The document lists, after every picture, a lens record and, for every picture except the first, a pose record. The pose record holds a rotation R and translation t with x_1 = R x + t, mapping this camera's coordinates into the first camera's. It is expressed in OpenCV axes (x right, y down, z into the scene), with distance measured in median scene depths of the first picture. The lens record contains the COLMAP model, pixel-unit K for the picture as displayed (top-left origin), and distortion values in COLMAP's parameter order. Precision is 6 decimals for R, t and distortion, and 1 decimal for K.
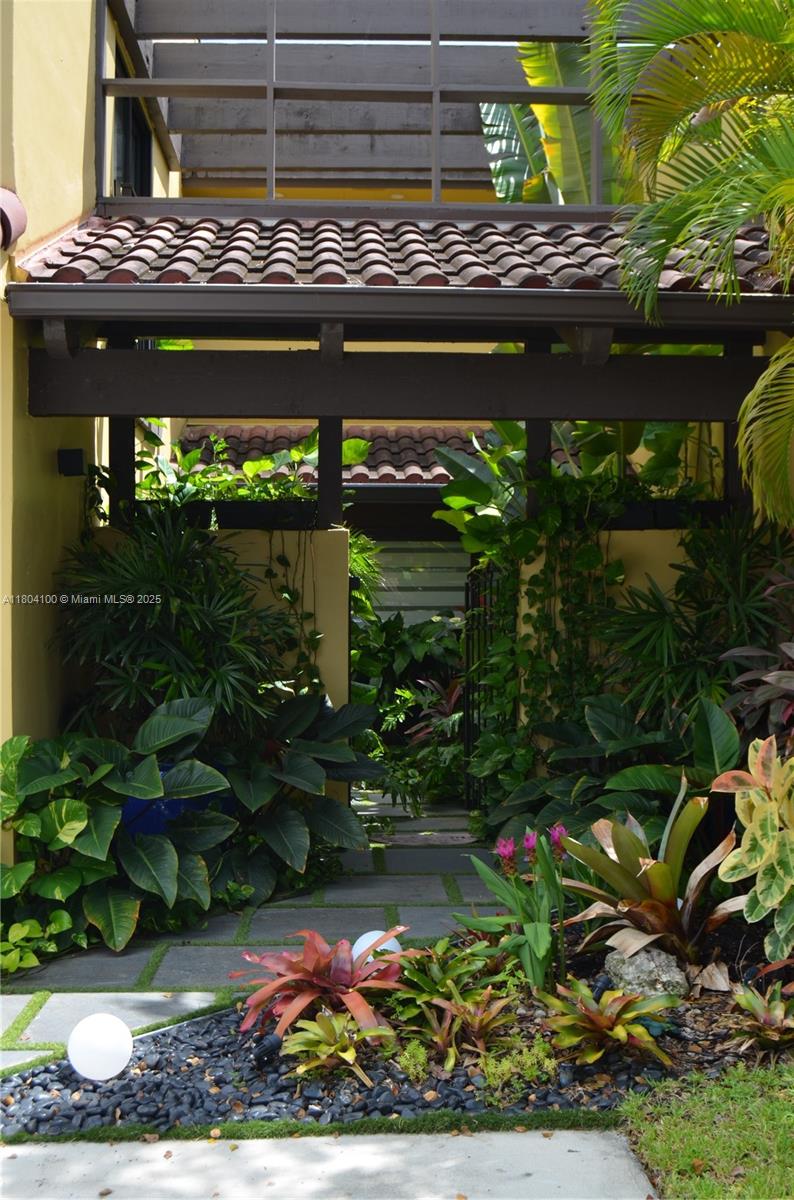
lens RADIAL K [[1432.5, 0, 397.5], [0, 1432.5, 618.7], [0, 0, 1]] dist [-0.134996, 0.274412]
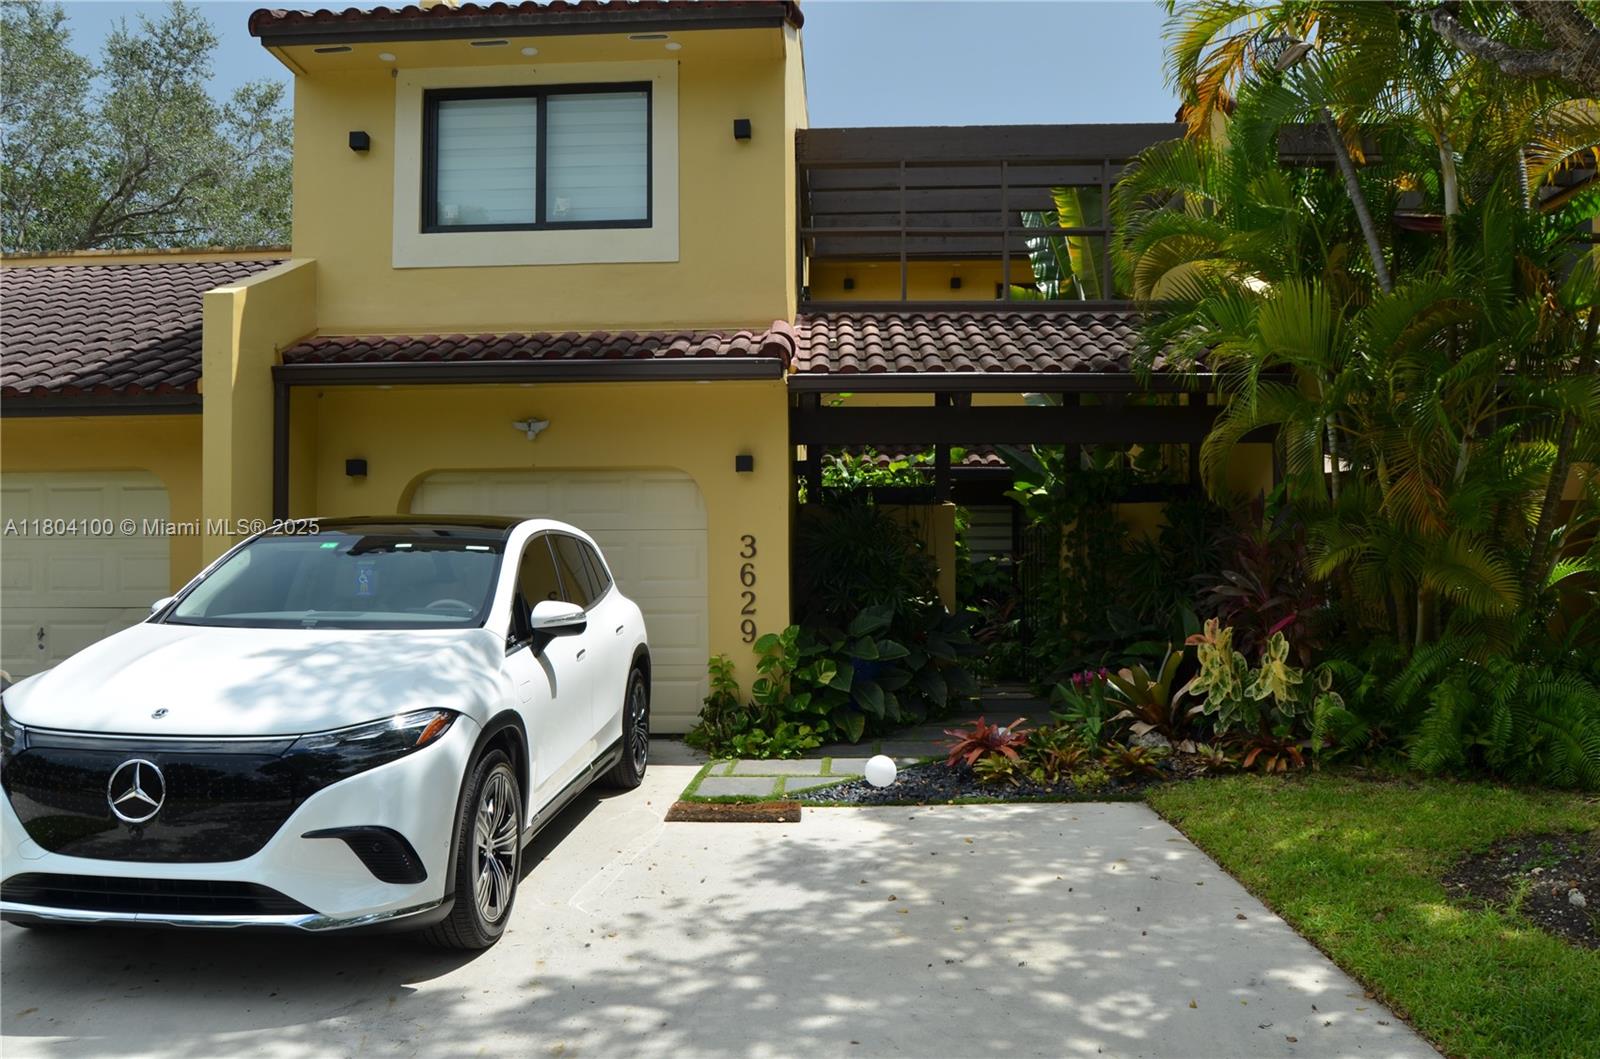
lens RADIAL K [[1245.3, 0, 800.0], [0, 1245.3, 549.1], [0, 0, 1]] dist [-0.096759, 0.038311]
pose [[0.996767, -0.006223, -0.080111, -0.128768], [0.005561, 0.999949, -0.008476, -0.000536], [0.080160, 0.008003, 0.996750, -0.554826]]
